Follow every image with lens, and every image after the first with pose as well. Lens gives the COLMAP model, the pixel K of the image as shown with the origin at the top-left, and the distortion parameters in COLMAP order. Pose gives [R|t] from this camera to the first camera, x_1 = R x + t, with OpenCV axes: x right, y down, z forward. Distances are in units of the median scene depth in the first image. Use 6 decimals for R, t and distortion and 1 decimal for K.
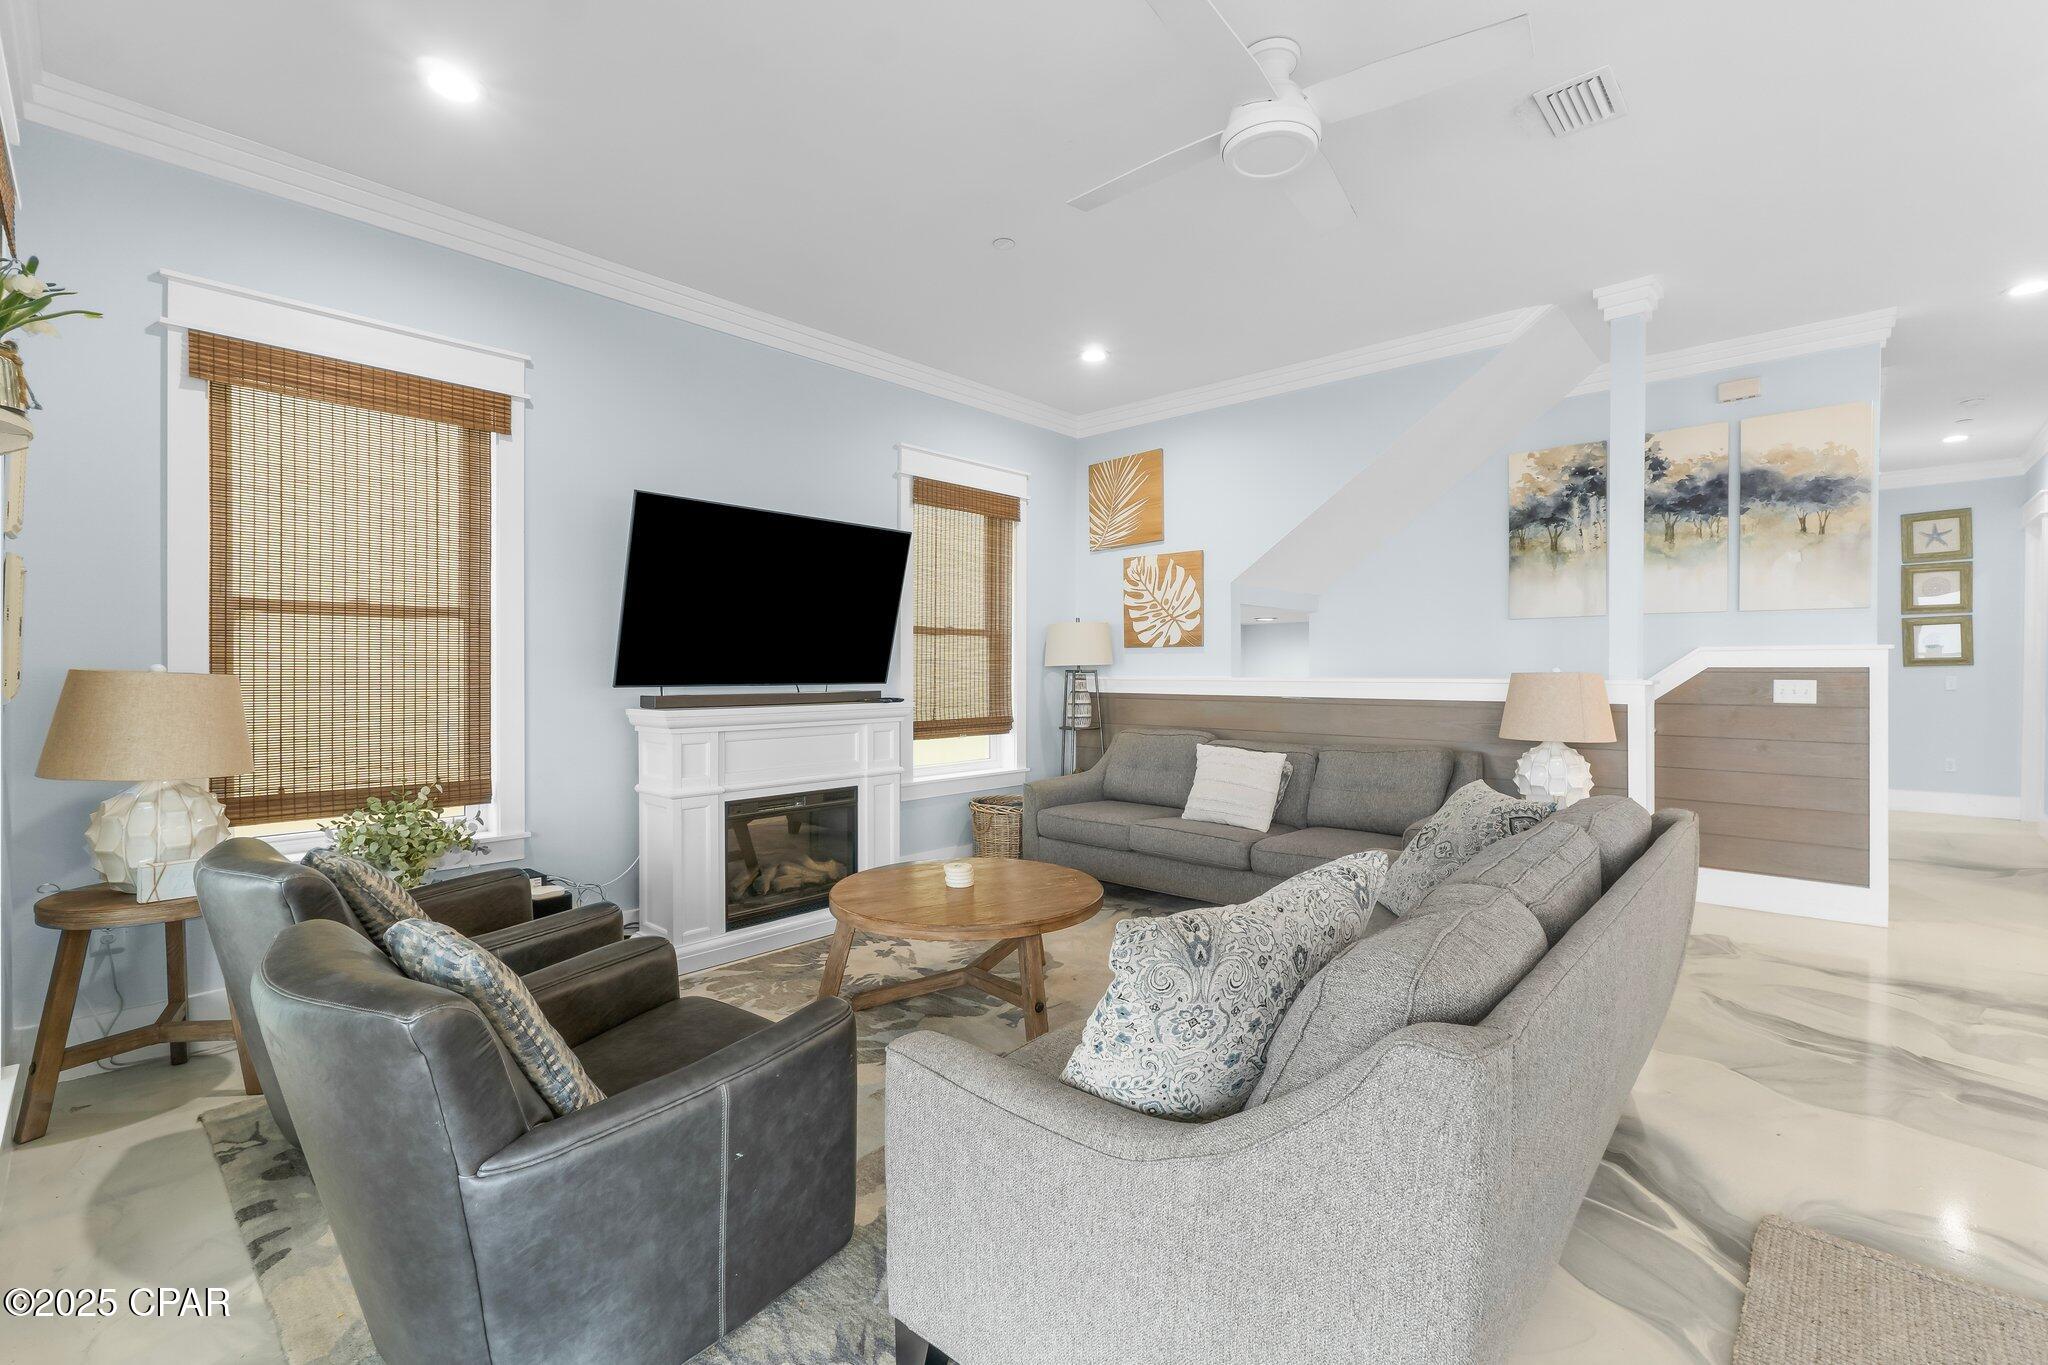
lens RADIAL K [[860.1, 0, 1029.9], [0, 860.1, 678.0], [0, 0, 1]] dist [-0.000857, 0.000647]
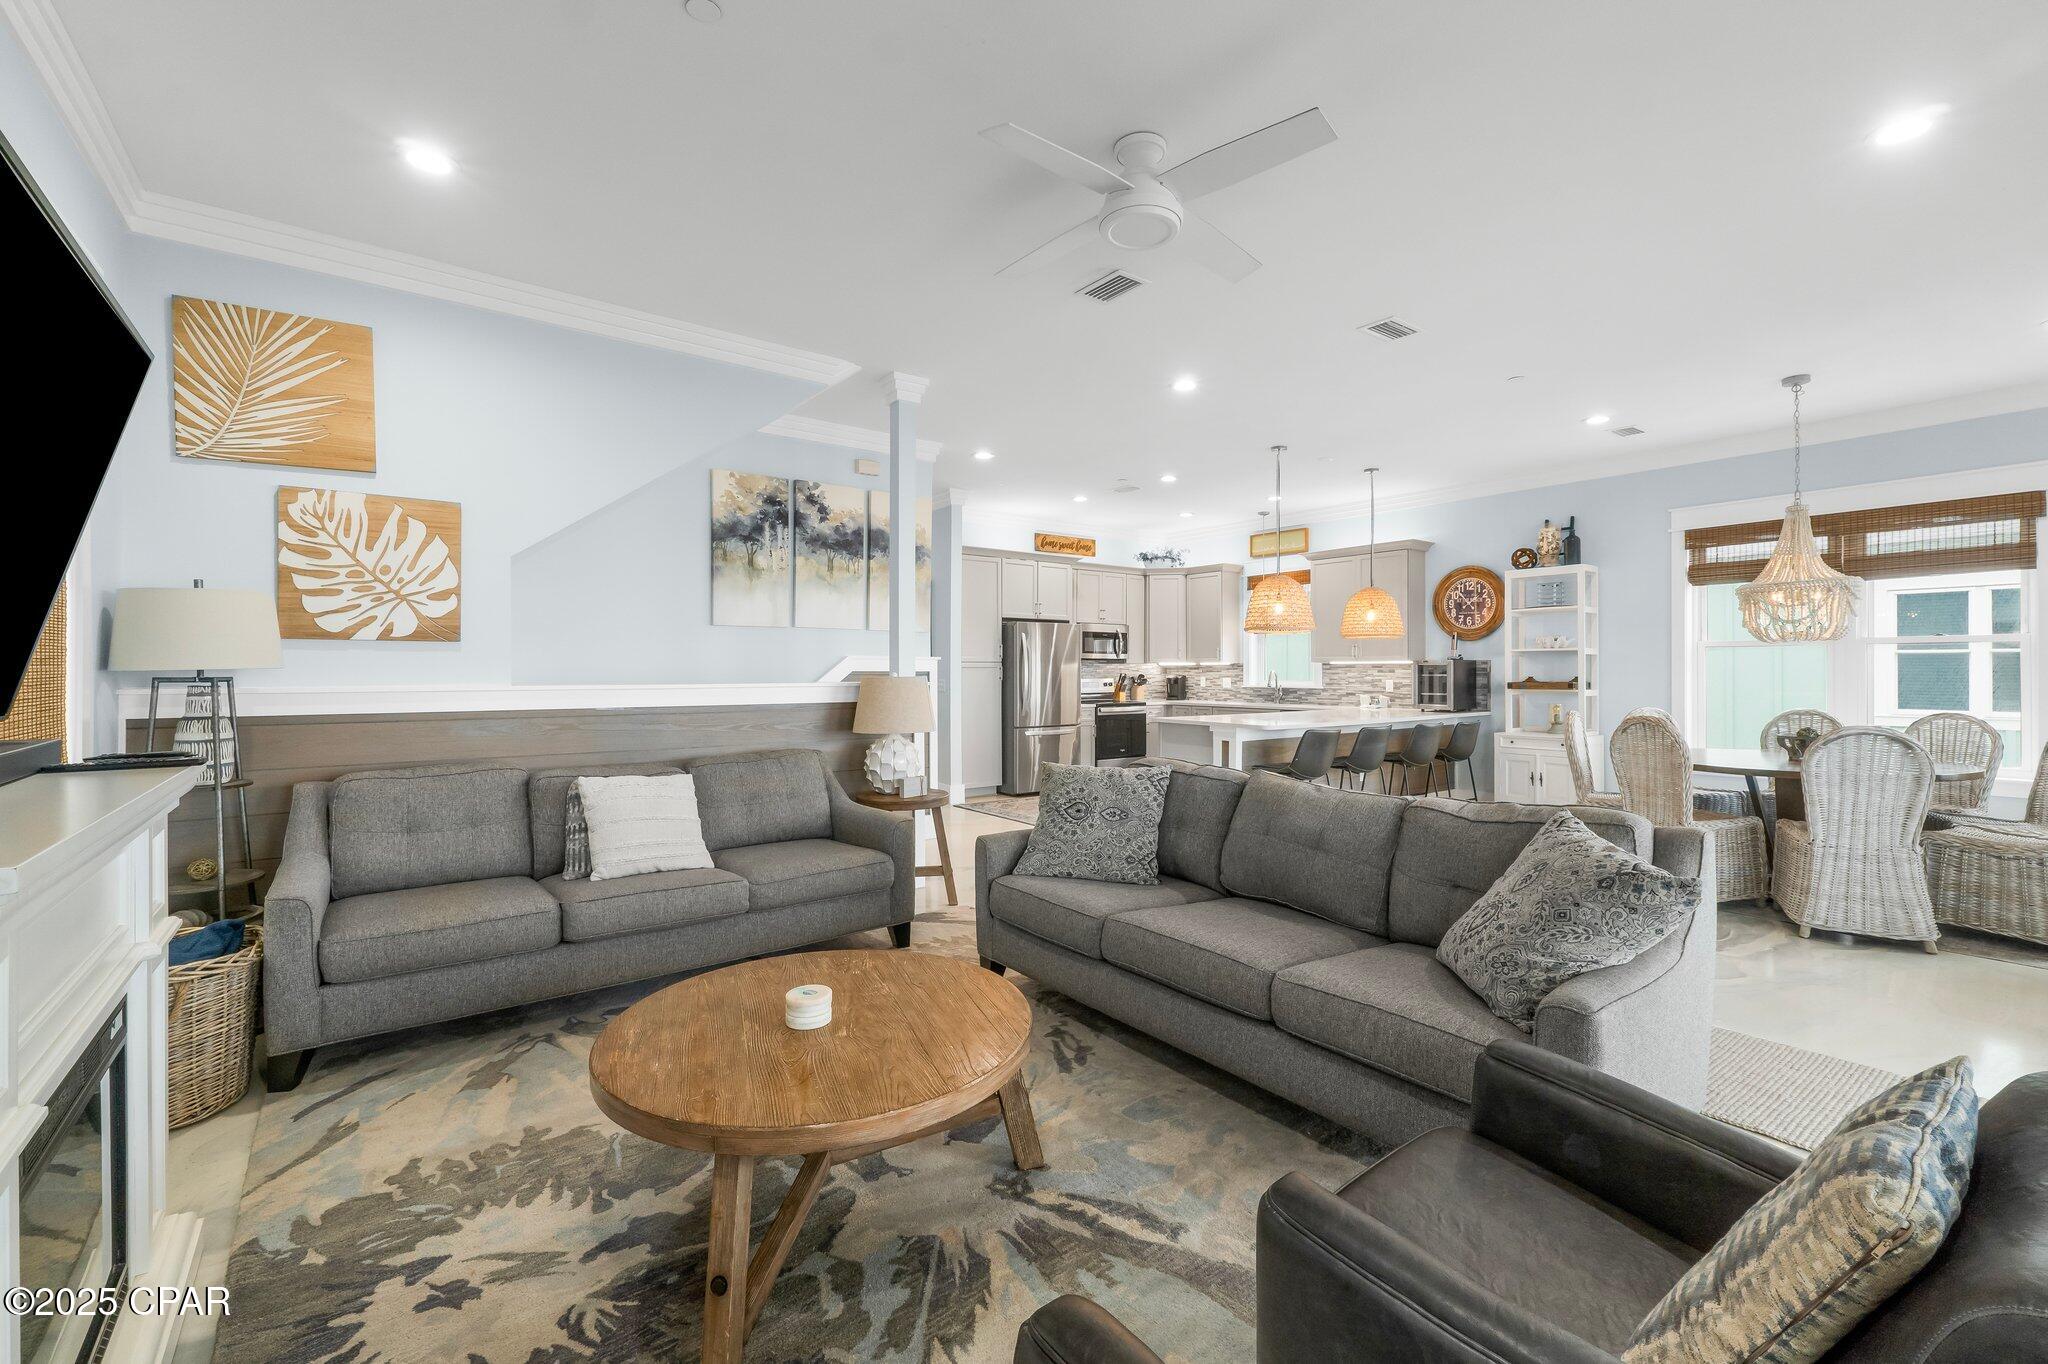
lens RADIAL K [[860.1, 0, 1025.9], [0, 860.1, 669.2], [0, 0, 1]] dist [-0.000857, 0.000647]
pose [[0.185727, -0.000106, 0.982601, -0.404332], [0.009662, 0.999952, -0.001718, -0.009353], [-0.982554, 0.009813, 0.185719, 0.433823]]
